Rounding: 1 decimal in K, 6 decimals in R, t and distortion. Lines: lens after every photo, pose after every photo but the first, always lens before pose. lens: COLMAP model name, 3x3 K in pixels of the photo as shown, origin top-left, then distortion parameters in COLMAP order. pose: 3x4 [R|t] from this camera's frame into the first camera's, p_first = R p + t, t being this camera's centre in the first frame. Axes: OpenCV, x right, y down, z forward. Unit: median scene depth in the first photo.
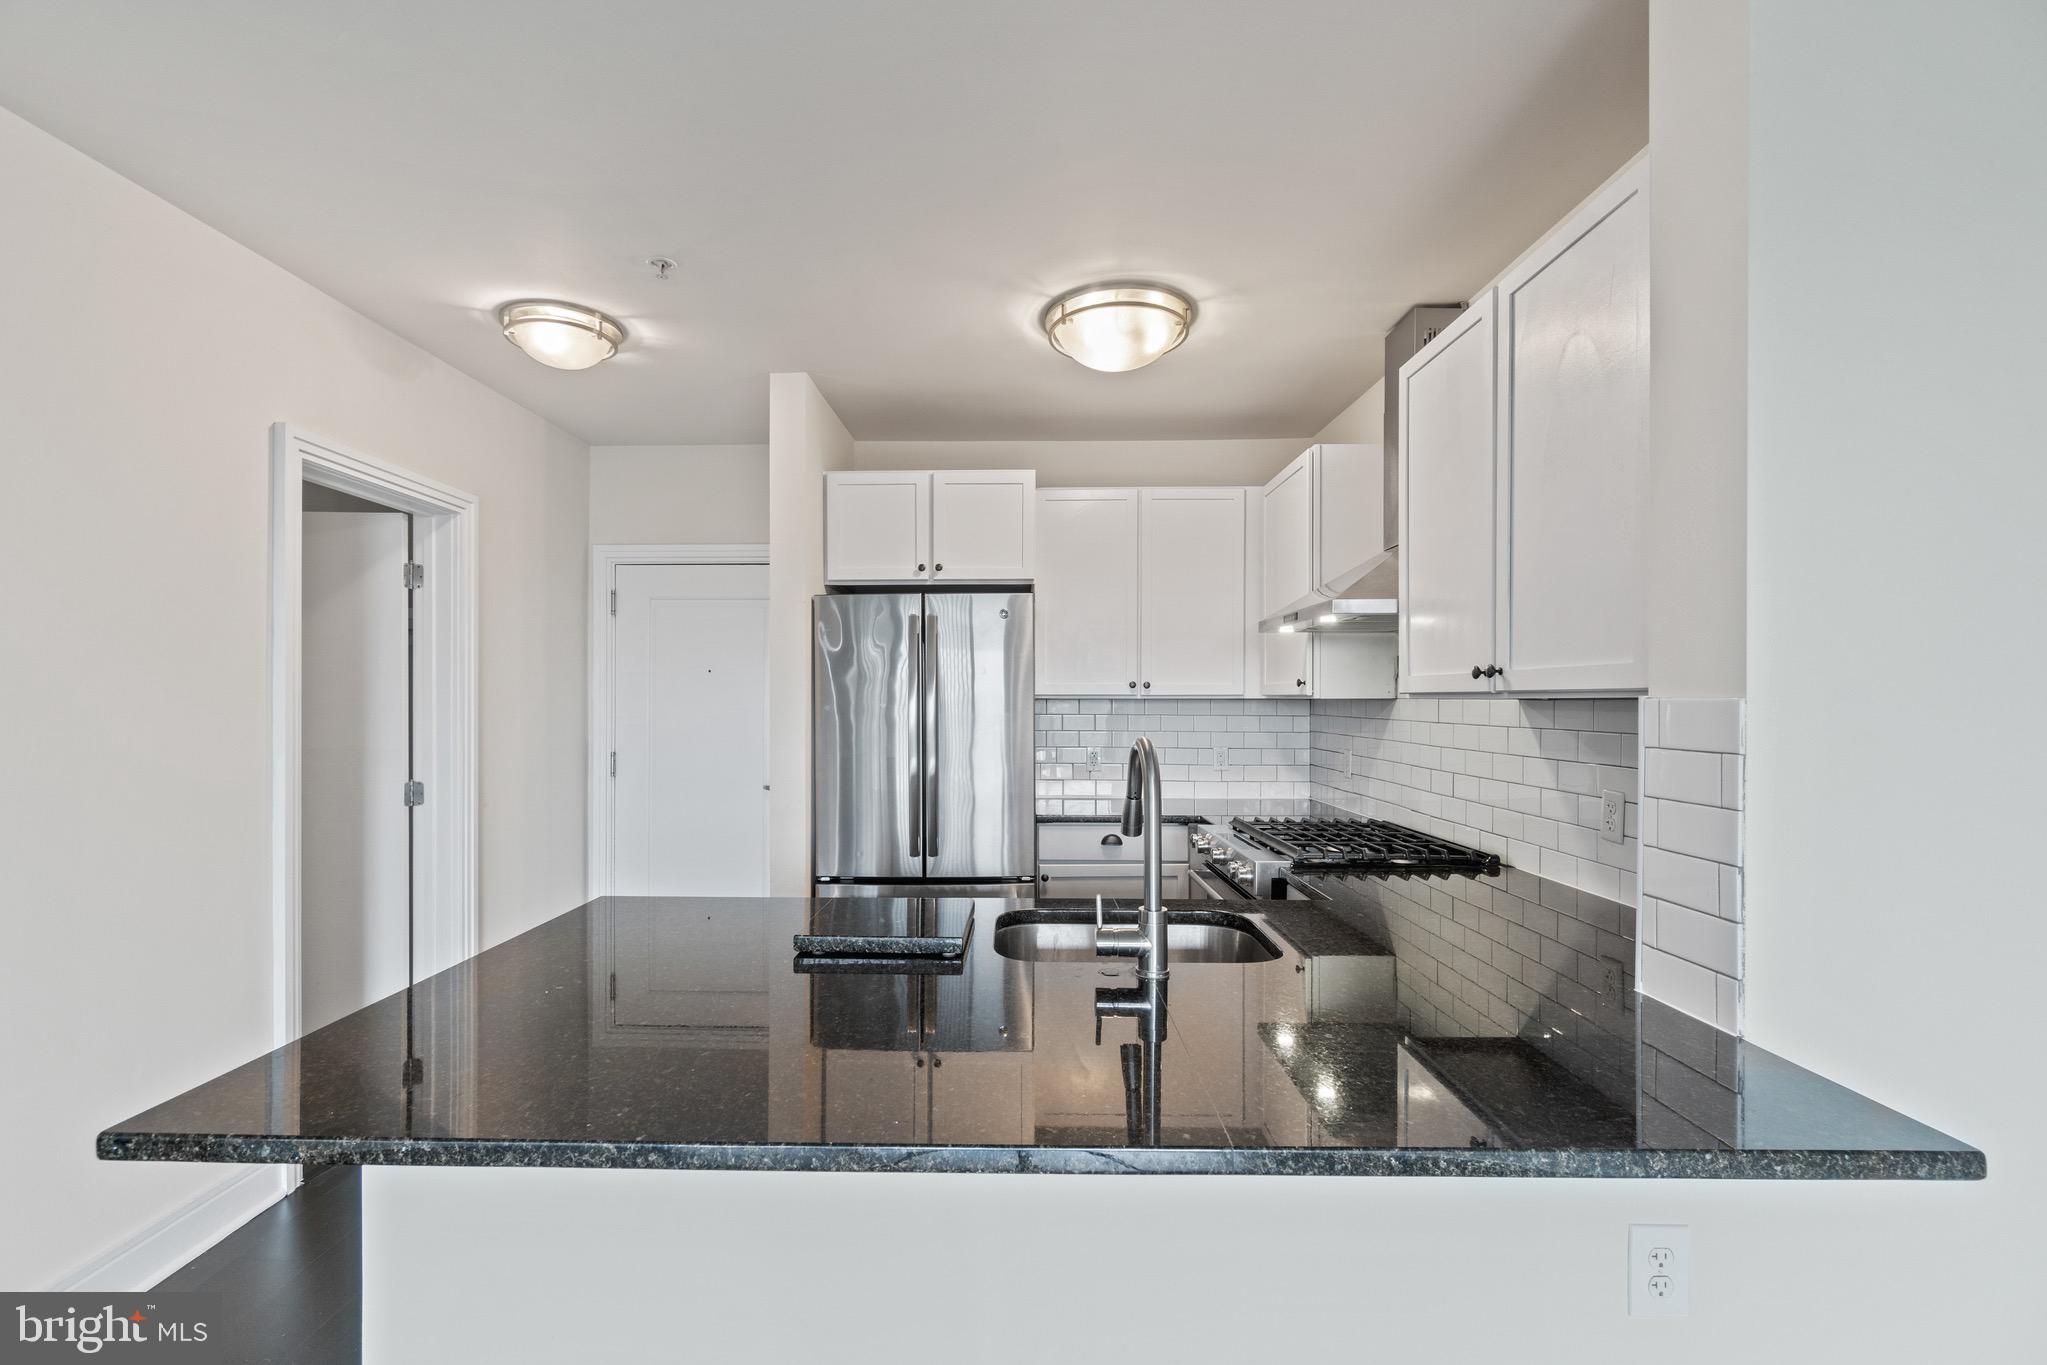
lens RADIAL K [[885.8, 0, 1005.6], [0, 885.8, 705.7], [0, 0, 1]] dist [-0.007580, 0.002923]
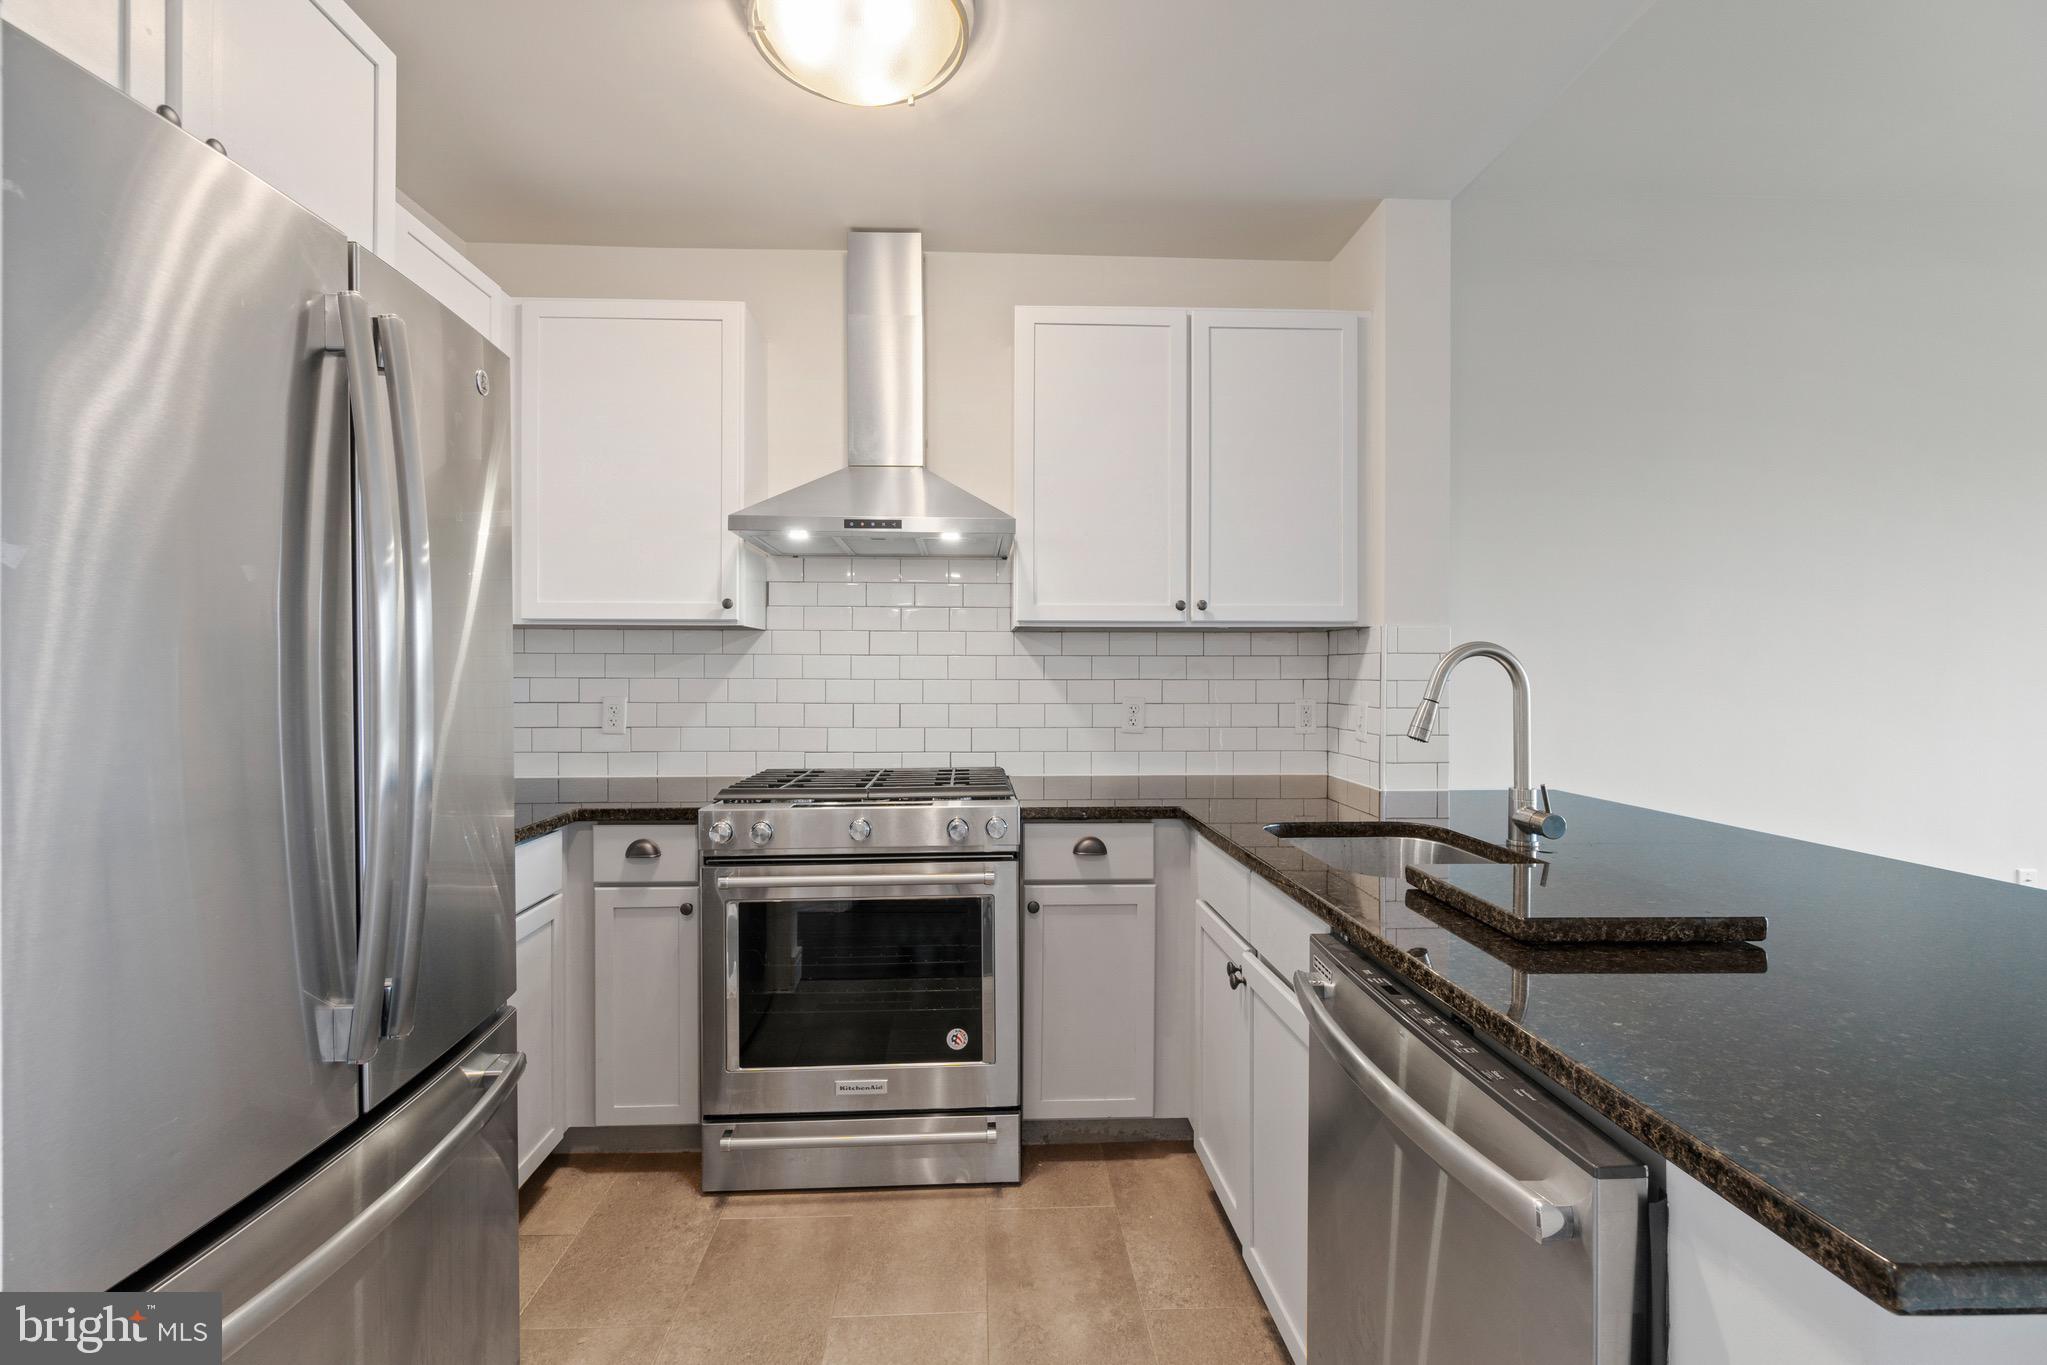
lens RADIAL K [[885.8, 0, 1007.8], [0, 885.8, 673.0], [0, 0, 1]] dist [-0.007580, 0.002923]
pose [[-0.062694, -0.005097, 0.998020, -0.448602], [0.005333, 0.999971, 0.005442, 0.031192], [-0.998019, 0.005664, -0.062665, 0.817310]]
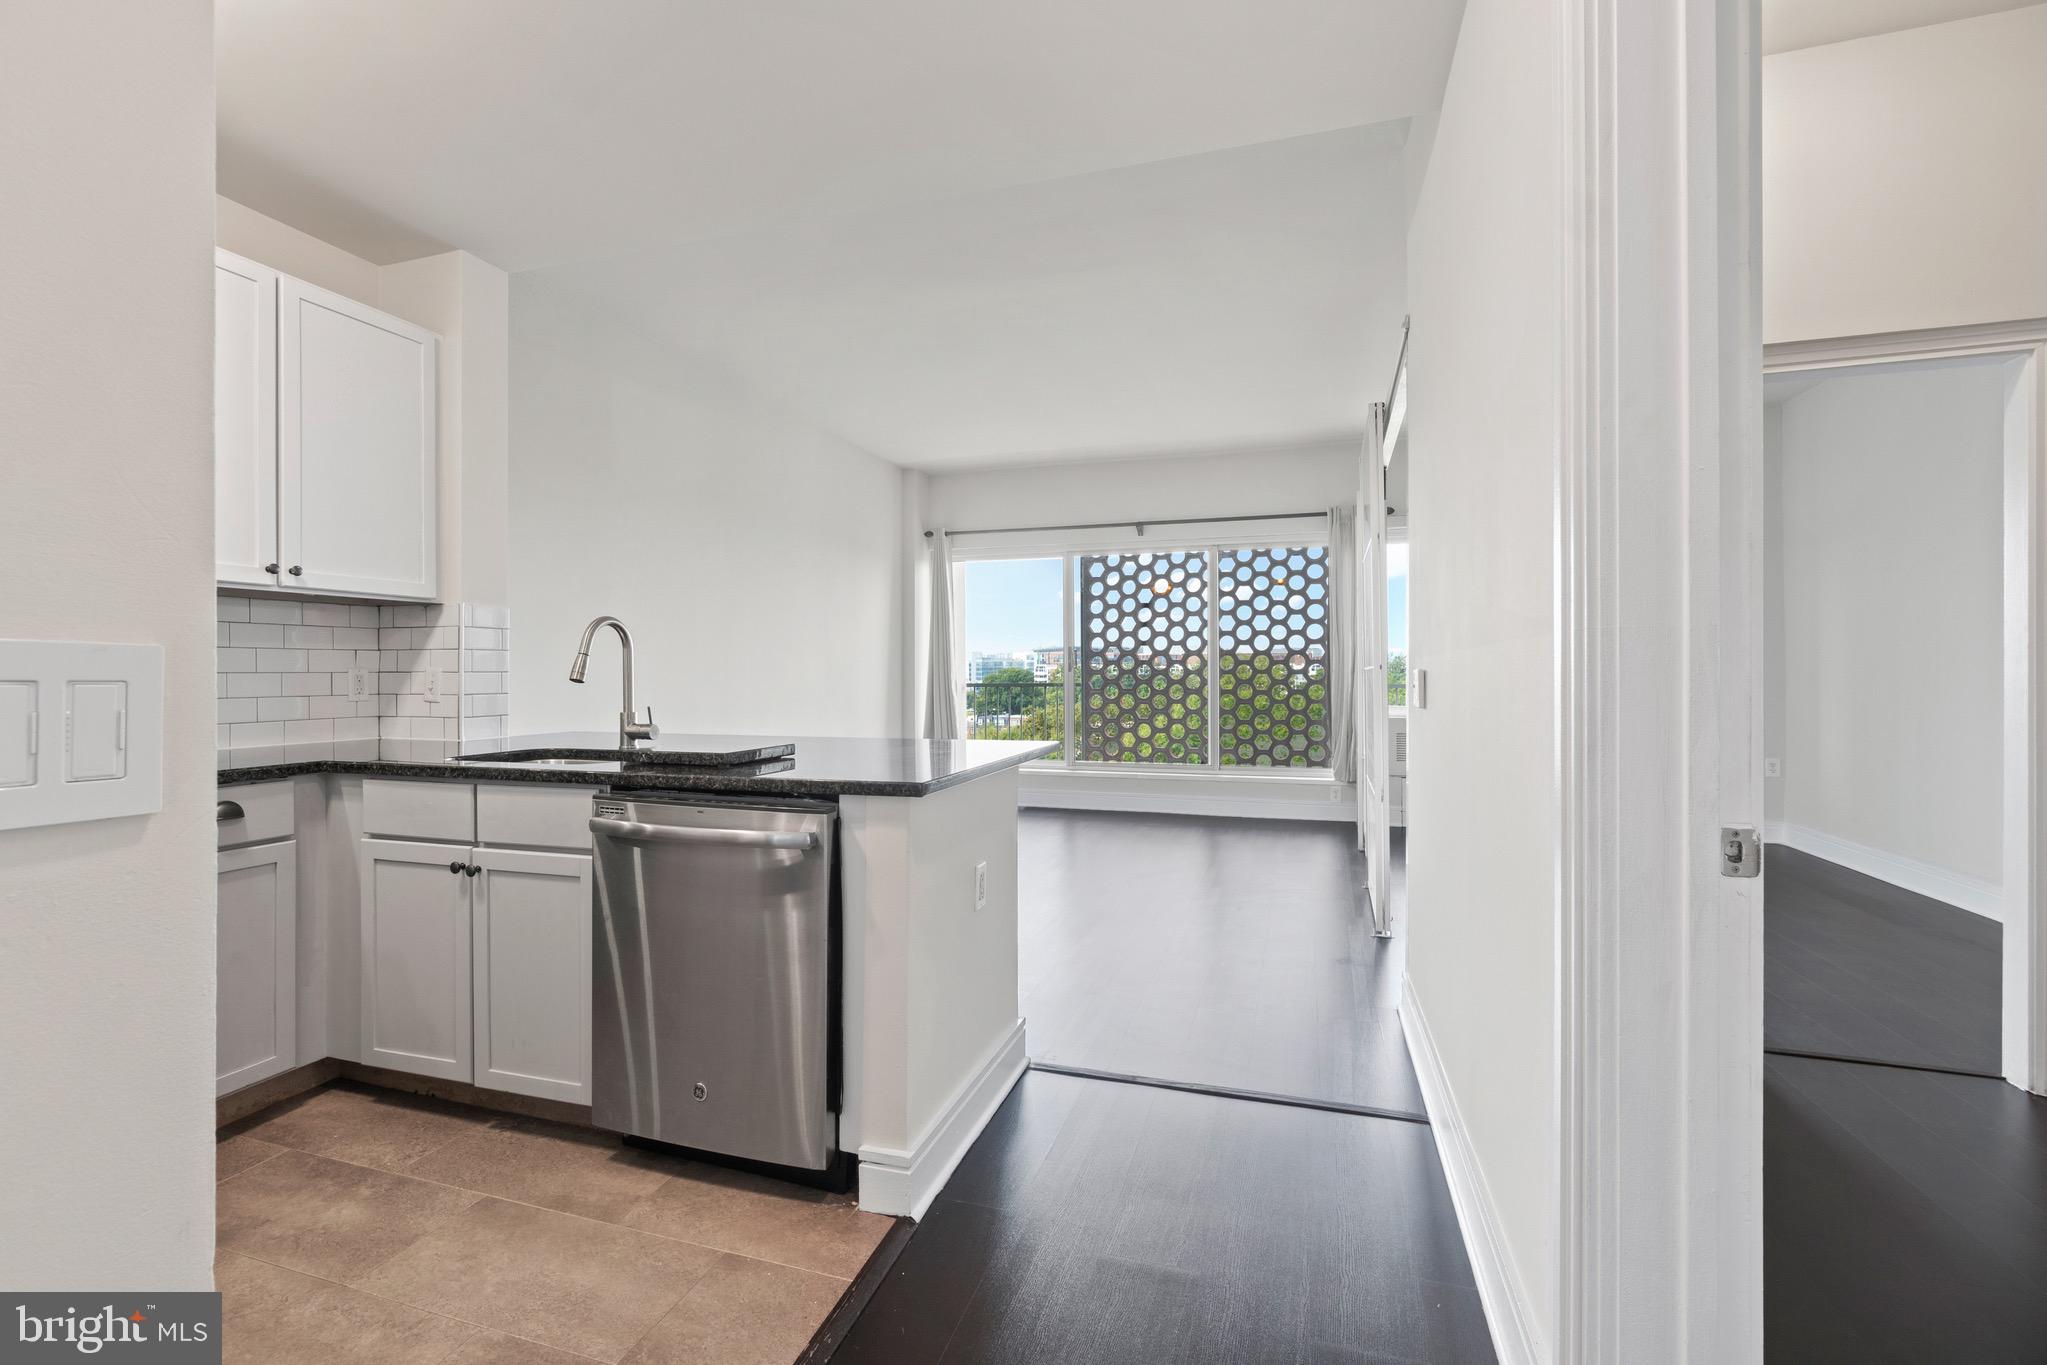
lens RADIAL K [[885.8, 0, 1024.1], [0, 885.8, 679.3], [0, 0, 1]] dist [-0.007580, 0.002923]
pose [[-0.963537, -0.000816, 0.267575, -0.519368], [0.003257, 0.999886, 0.014777, 0.064311], [-0.267556, 0.015110, -0.963424, 1.188331]]
